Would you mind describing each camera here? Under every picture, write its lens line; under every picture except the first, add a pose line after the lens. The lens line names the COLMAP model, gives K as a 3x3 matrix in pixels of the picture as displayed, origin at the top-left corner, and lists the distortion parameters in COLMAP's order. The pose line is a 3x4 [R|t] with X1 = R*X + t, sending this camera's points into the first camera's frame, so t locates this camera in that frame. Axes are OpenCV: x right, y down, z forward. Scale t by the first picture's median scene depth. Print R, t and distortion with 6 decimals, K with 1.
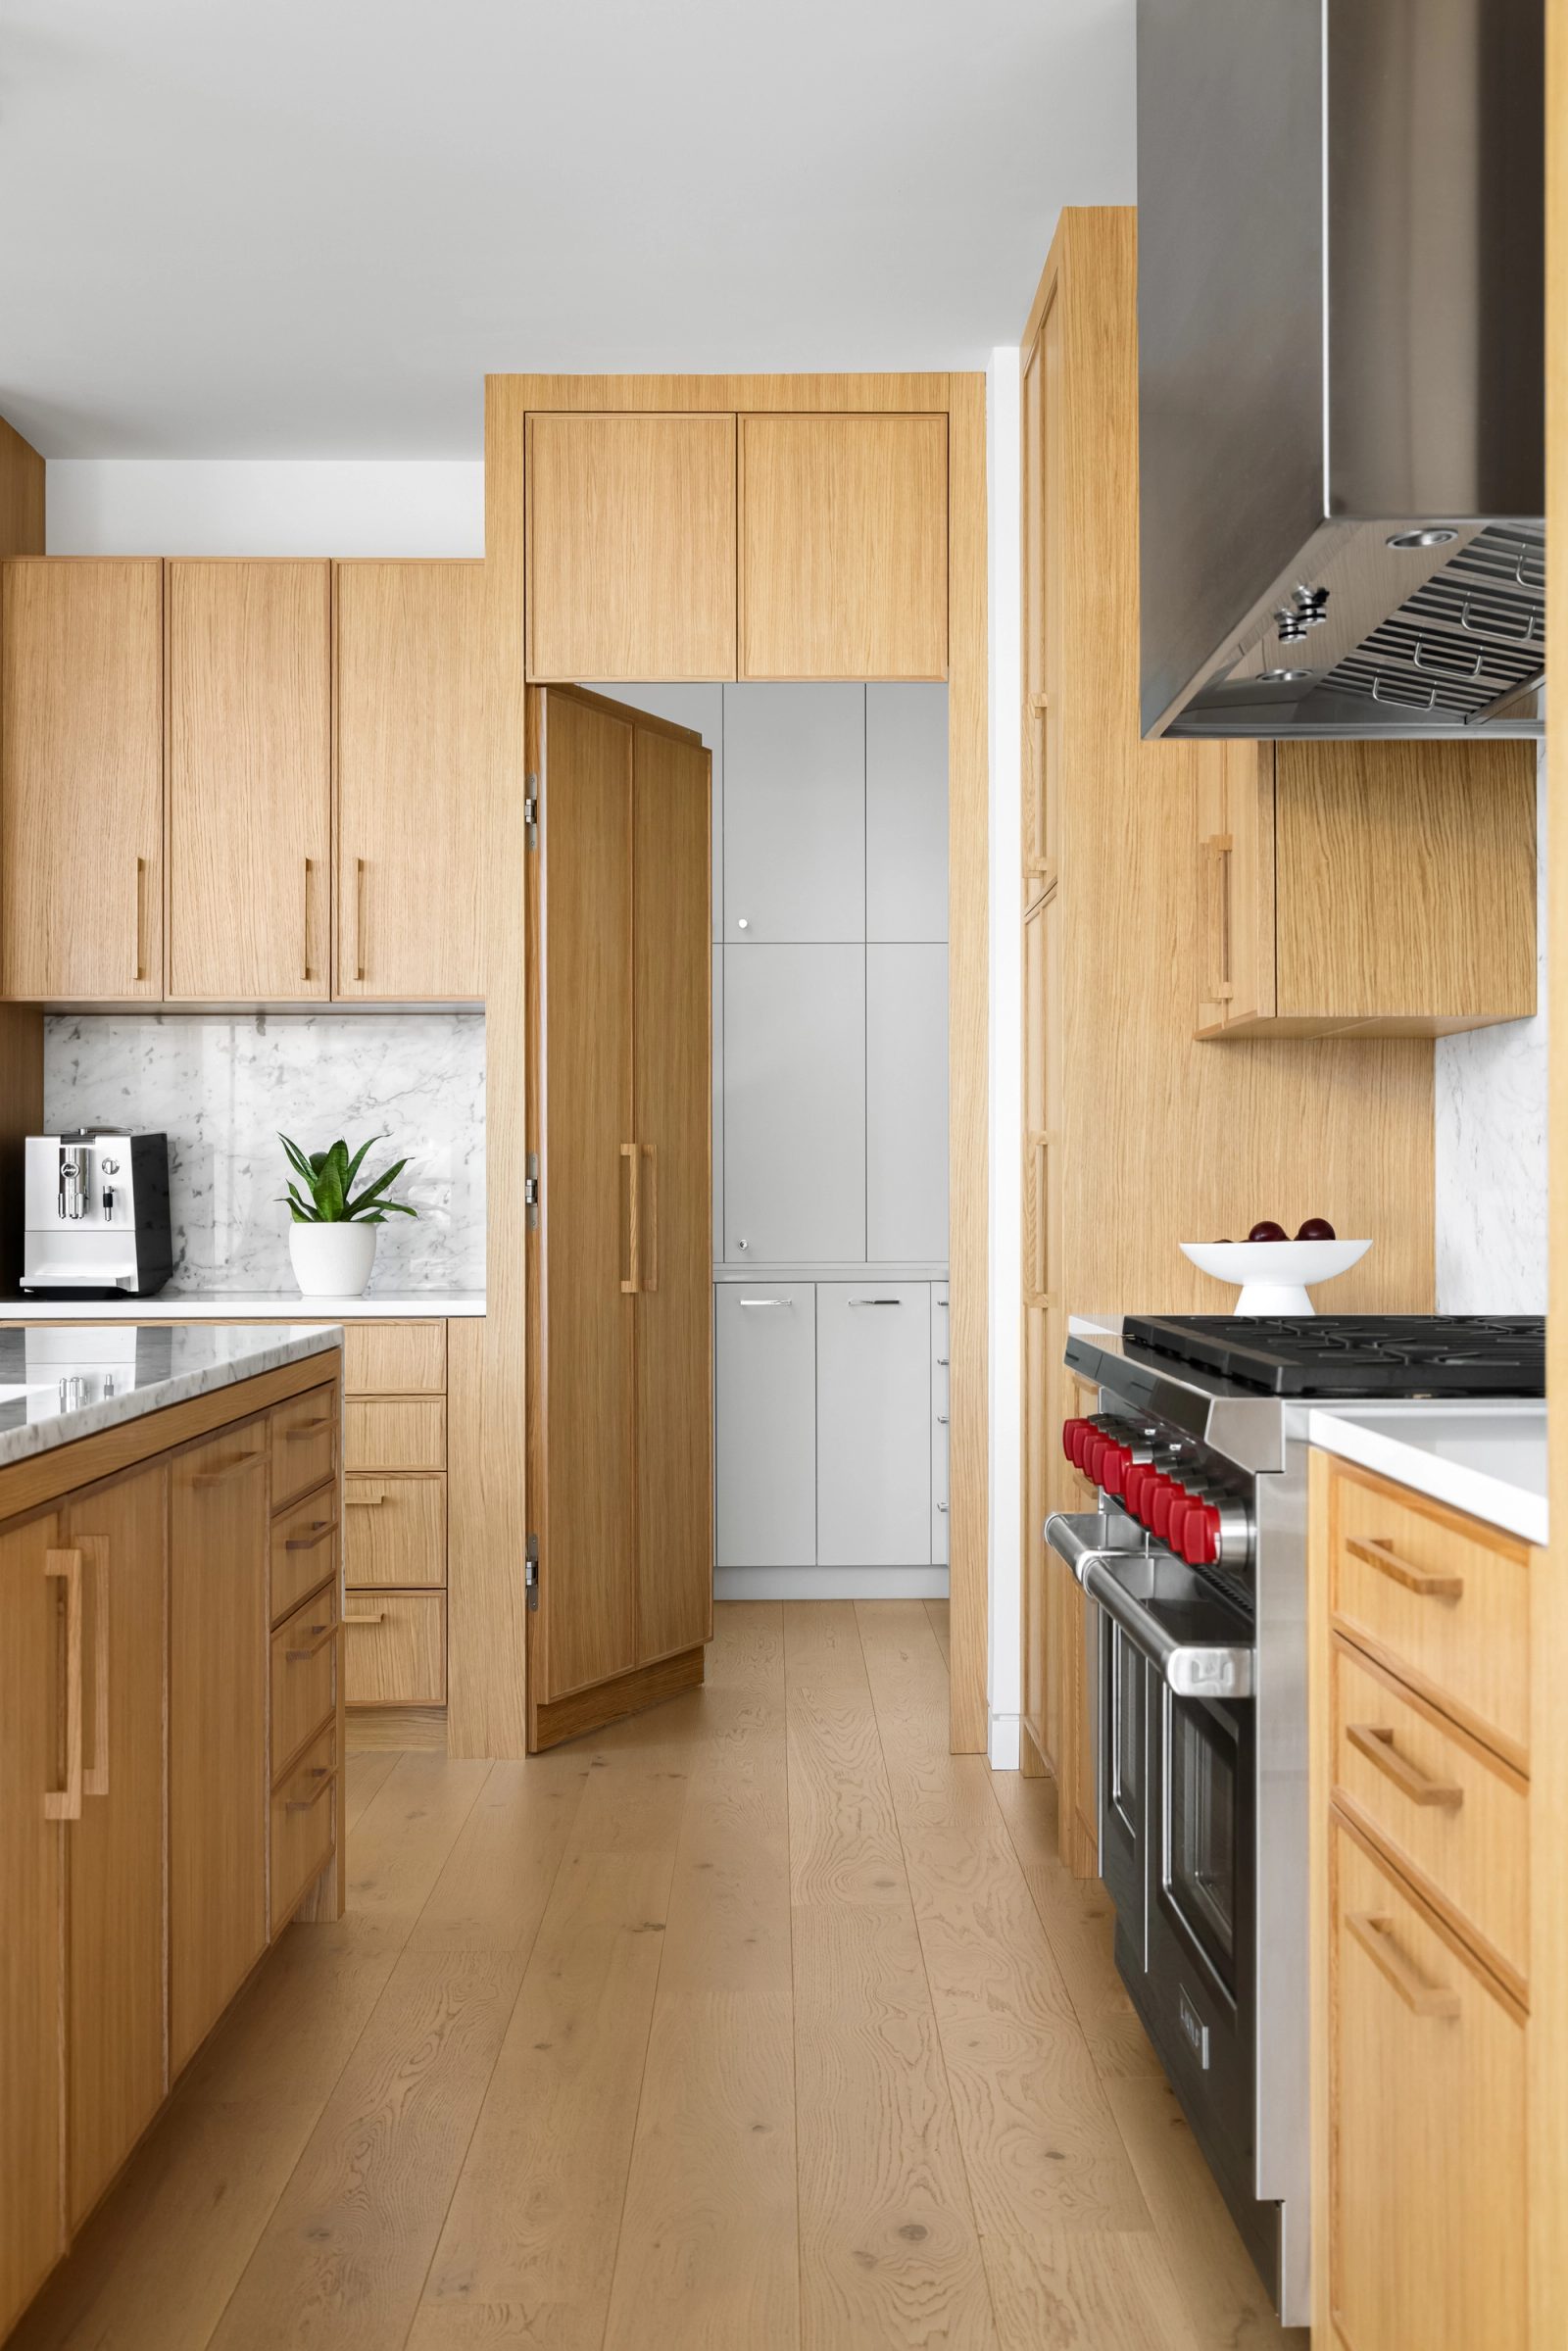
lens RADIAL K [[2735.5, 0, 784.0], [0, 2735.5, 1175.5], [0, 0, 1]] dist [0.016712, 0.016089]
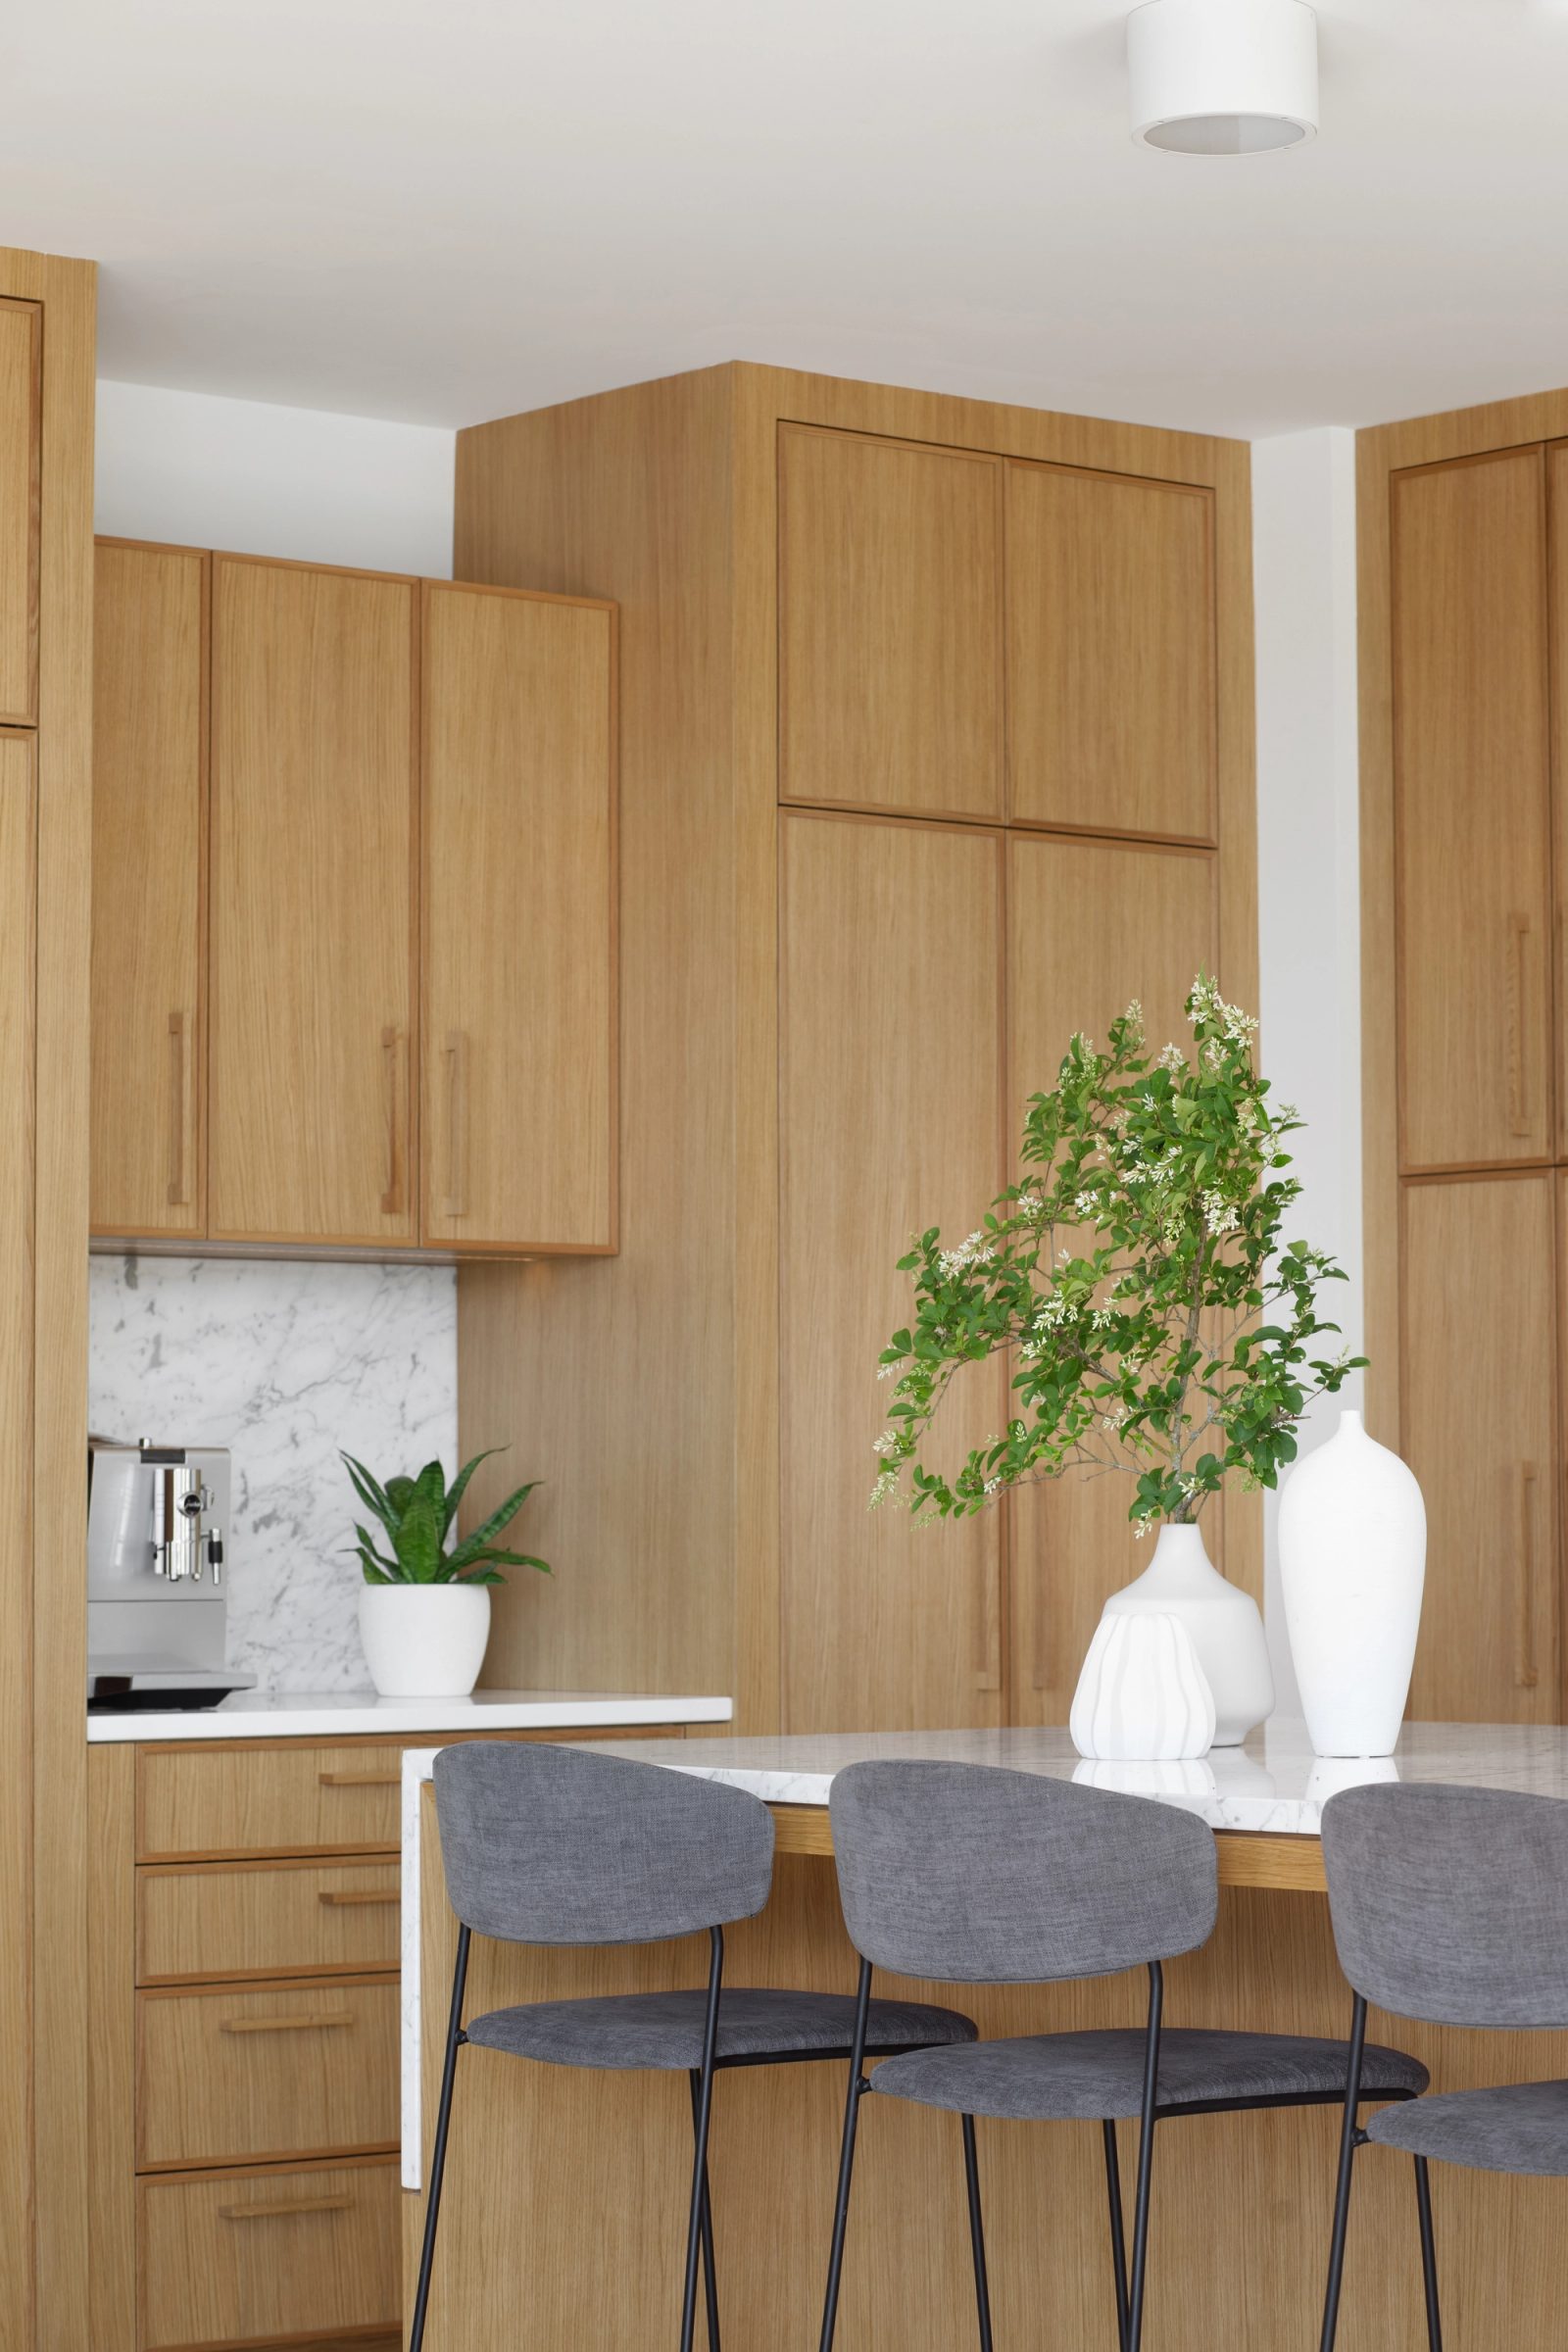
lens RADIAL K [[5503.2, 0, 784.0], [0, 5503.2, 1176.0], [0, 0, 1]] dist [-0.093836, -0.433997]
pose [[0.781220, 0.037769, 0.623112, -0.918945], [-0.001091, 0.998249, -0.059140, -0.002752], [-0.624255, 0.045522, 0.779893, -0.082722]]
